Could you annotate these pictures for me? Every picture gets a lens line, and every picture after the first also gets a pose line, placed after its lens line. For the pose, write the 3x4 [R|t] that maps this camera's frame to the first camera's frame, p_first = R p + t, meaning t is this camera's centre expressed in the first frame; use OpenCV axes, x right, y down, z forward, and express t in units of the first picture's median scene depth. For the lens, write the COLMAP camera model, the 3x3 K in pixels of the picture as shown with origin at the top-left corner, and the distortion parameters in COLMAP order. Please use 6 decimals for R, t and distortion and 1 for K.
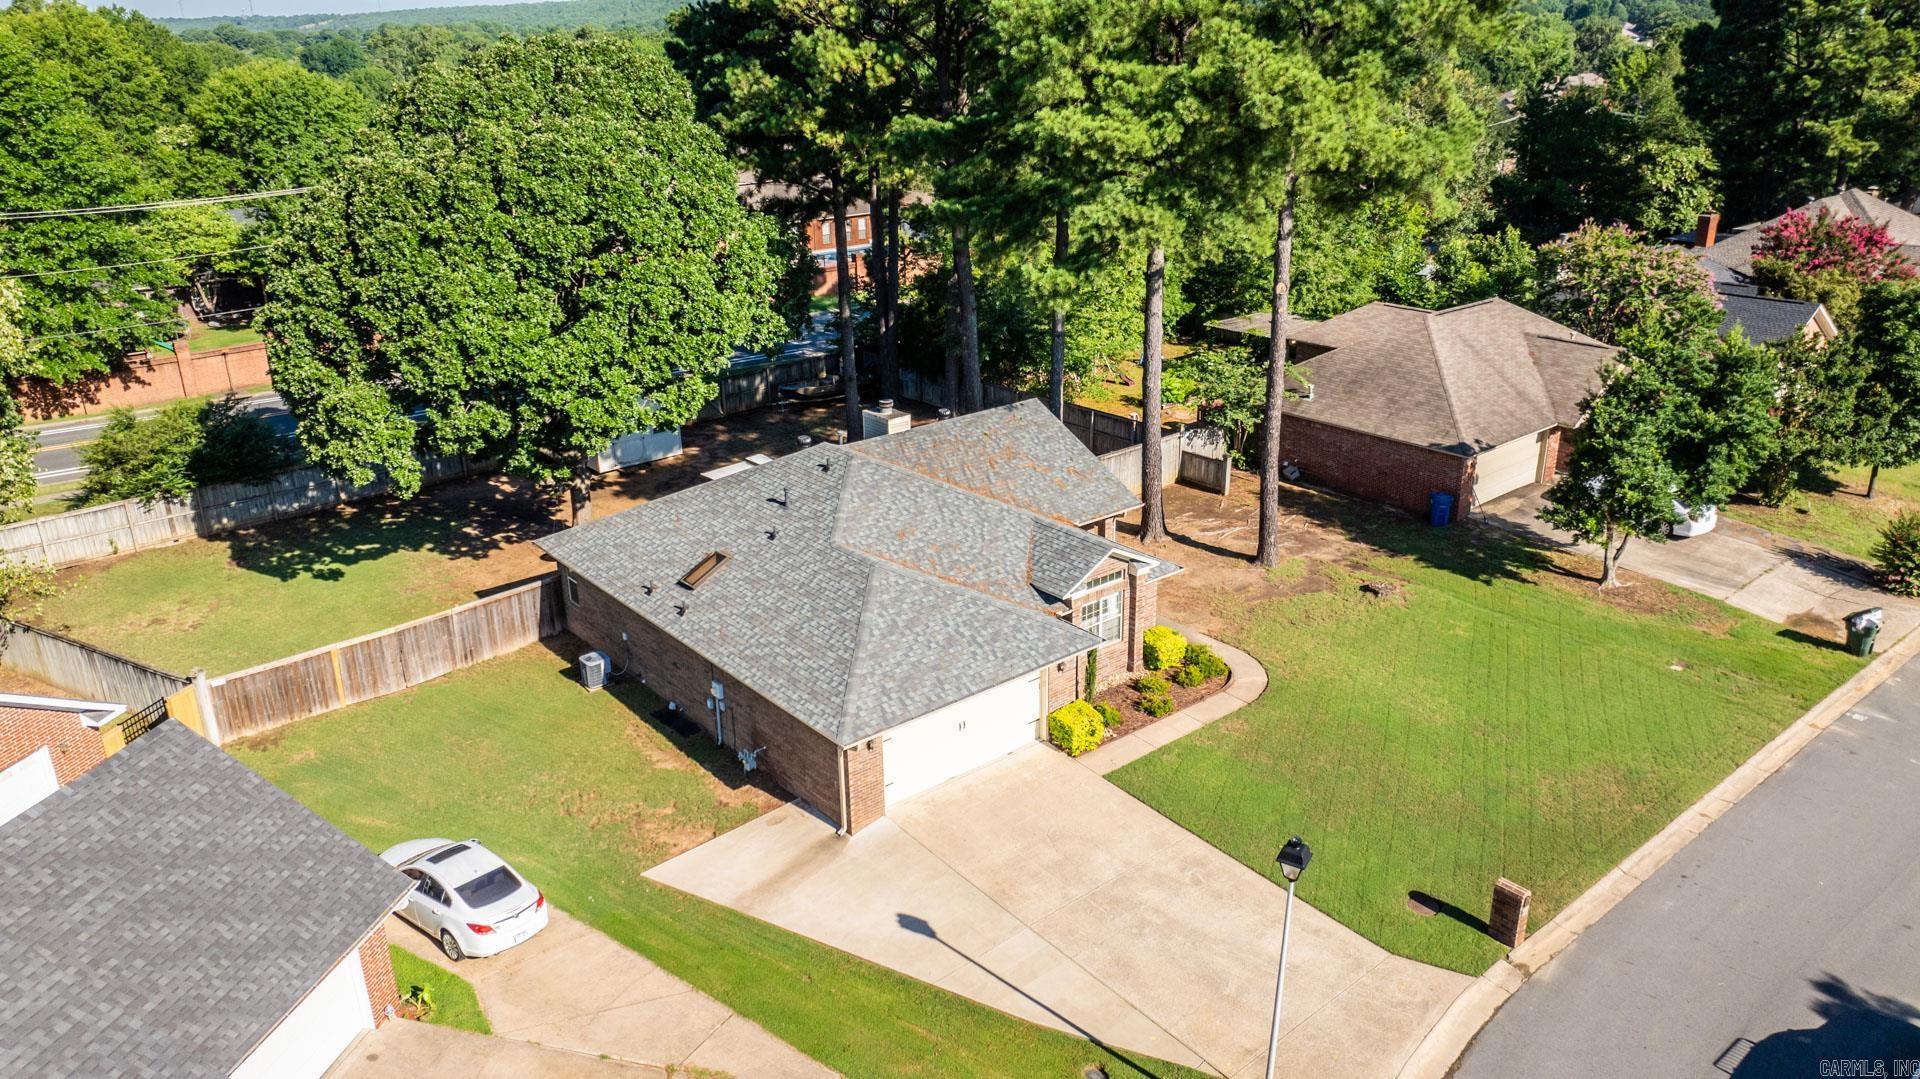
lens RADIAL K [[1283.7, 0, 960.0], [0, 1283.7, 539.5], [0, 0, 1]] dist [-0.029142, -0.000638]
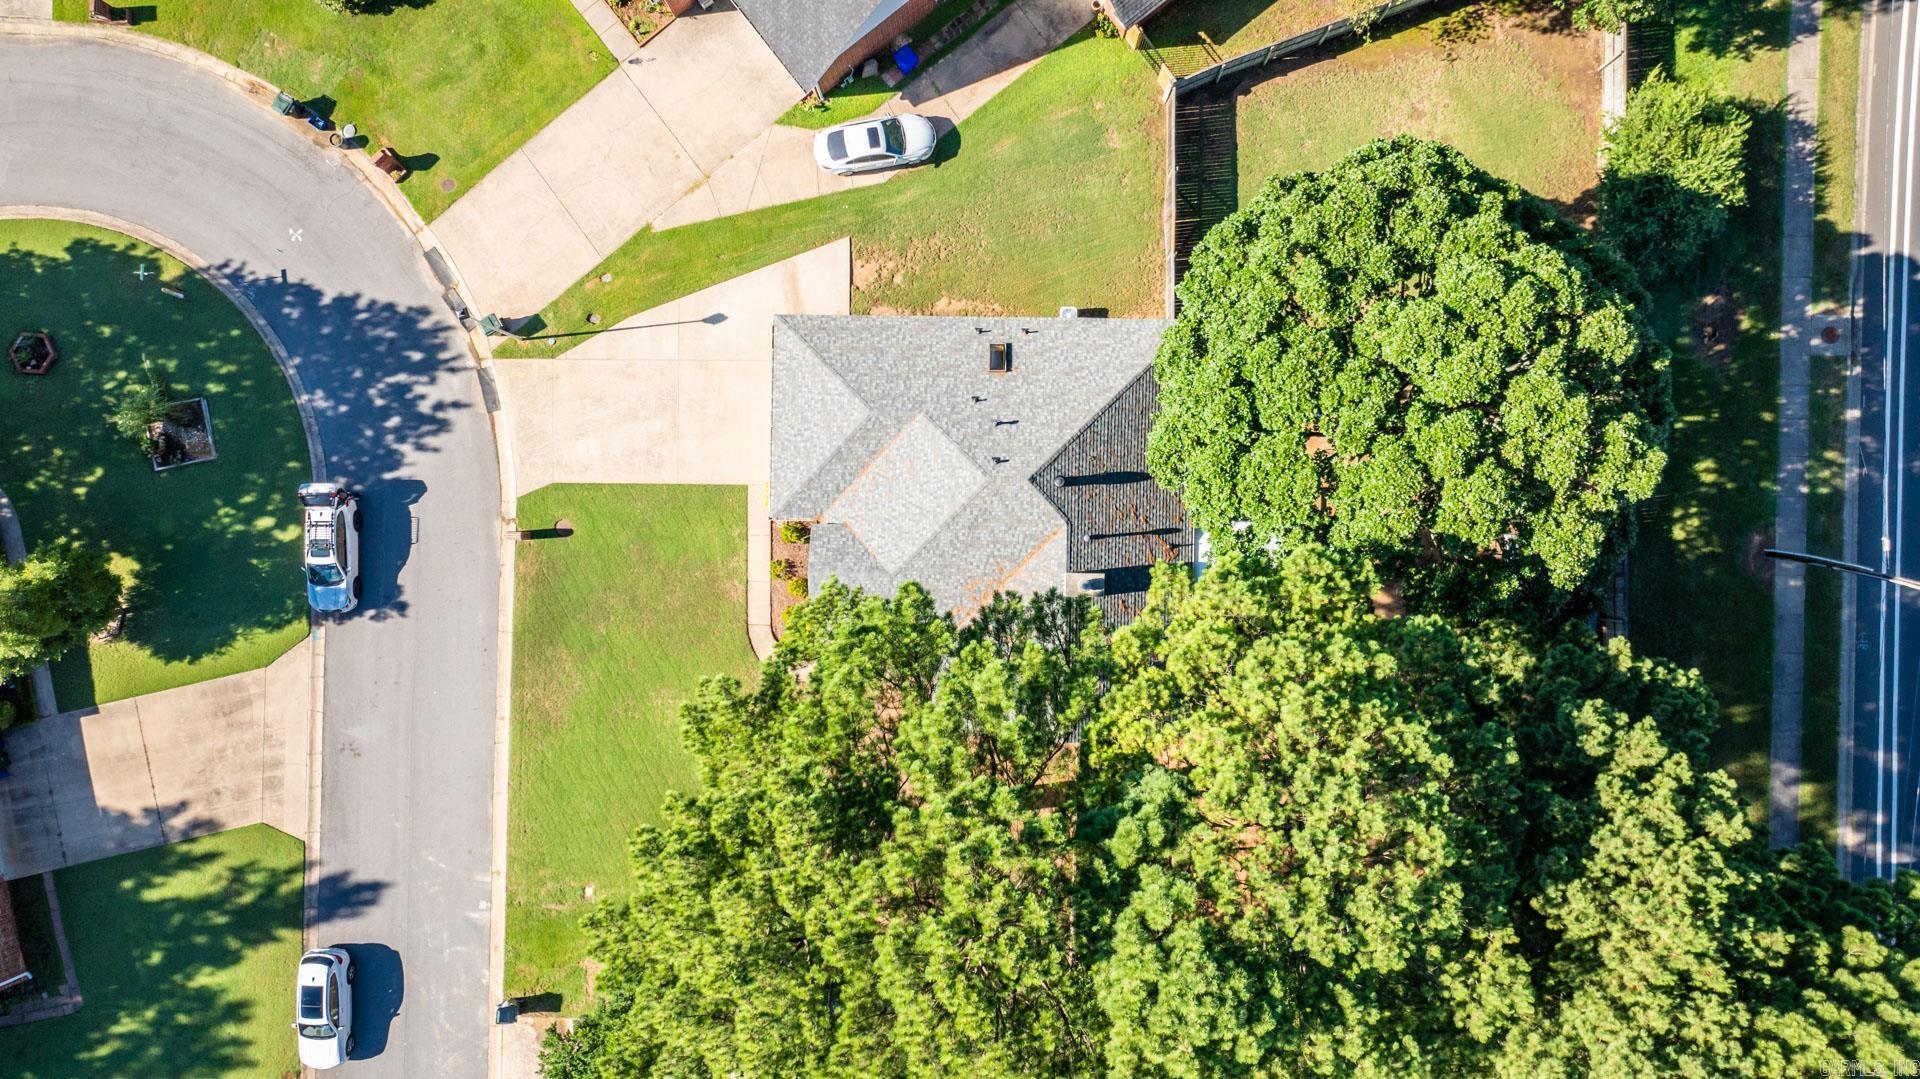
lens RADIAL K [[1283.7, 0, 960.0], [0, 1283.7, 539.5], [0, 0, 1]] dist [-0.029142, -0.000638]
pose [[-0.651742, 0.758302, 0.014498, -0.037380], [-0.257921, -0.239572, 0.935993, -1.271081], [0.713238, 0.606287, 0.351721, 0.559034]]
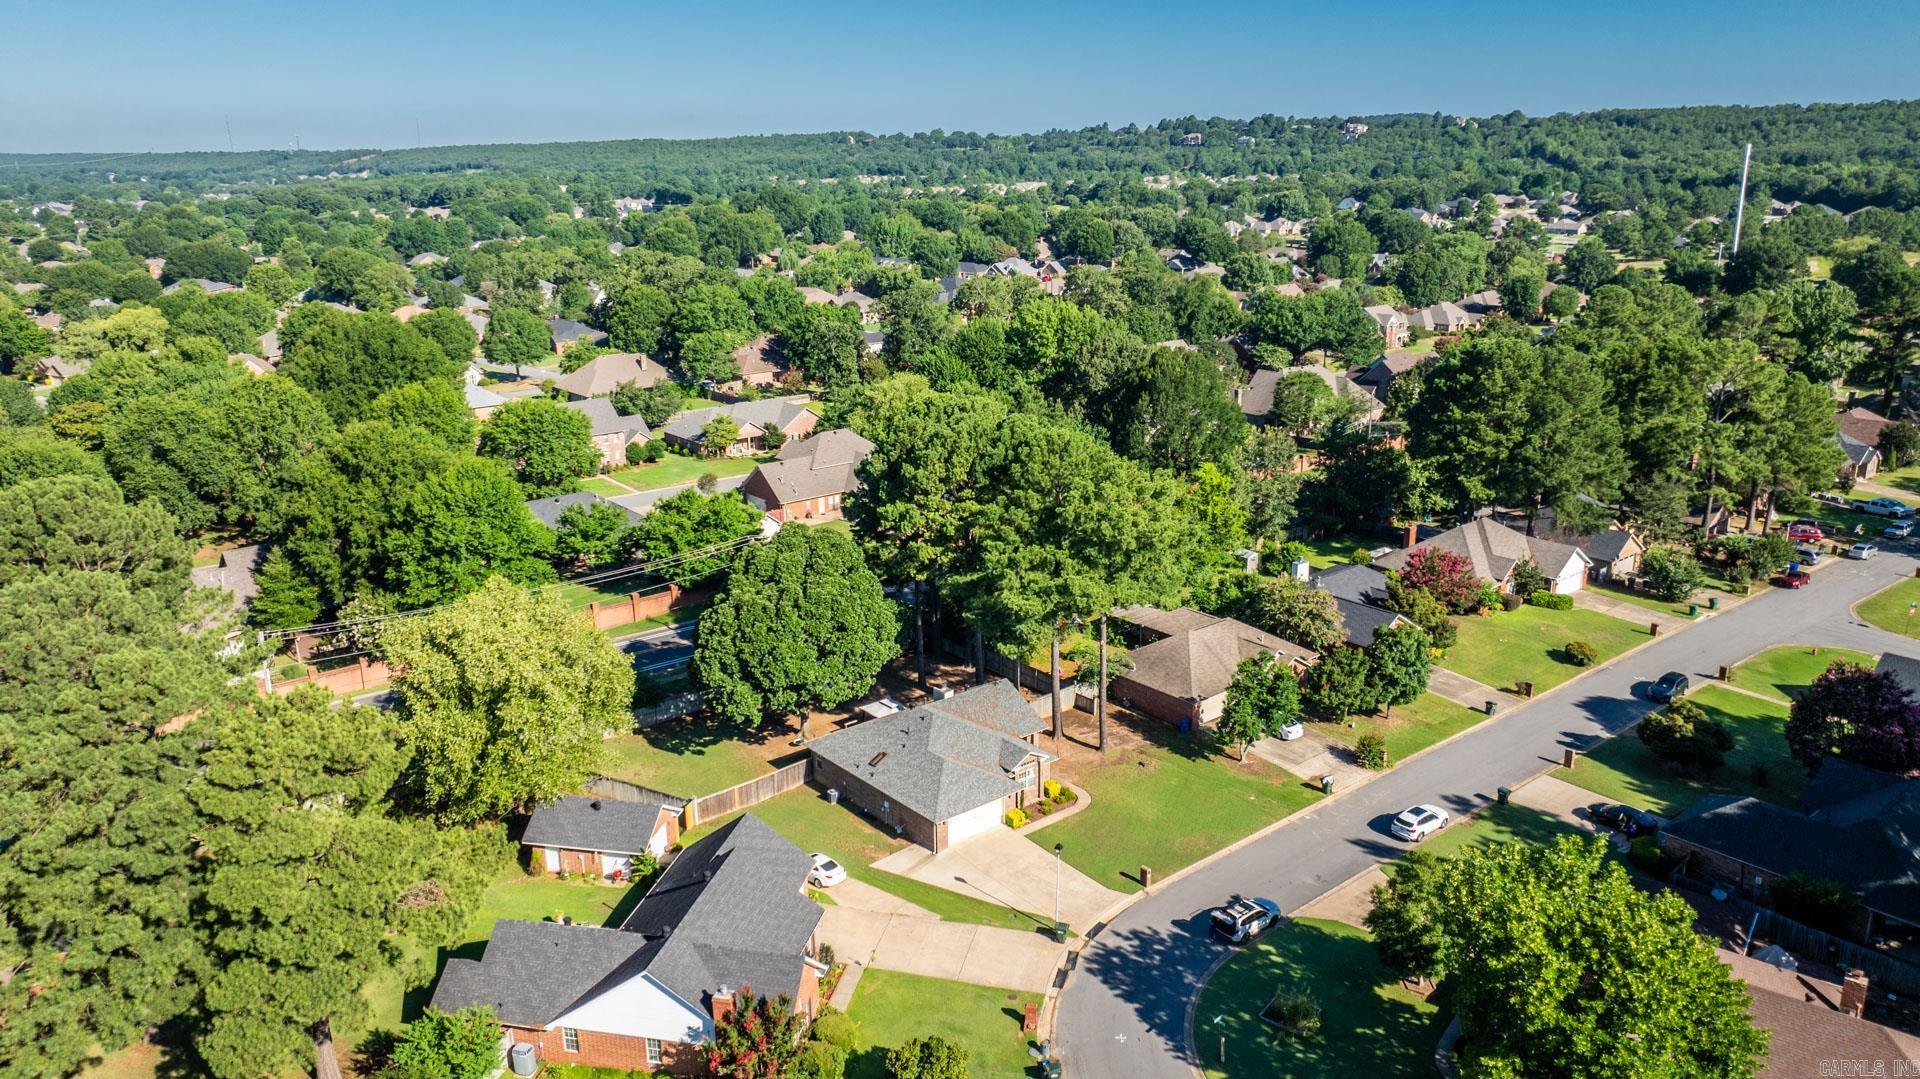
lens RADIAL K [[1314.3, 0, 960.0], [0, 1314.3, 539.5], [0, 0, 1]] dist [-0.007502, 0.001470]
pose [[0.999972, 0.004552, -0.005945, -0.013918], [-0.005016, 0.996749, -0.080409, -0.202123], [0.005559, 0.080436, 0.996744, -1.682999]]
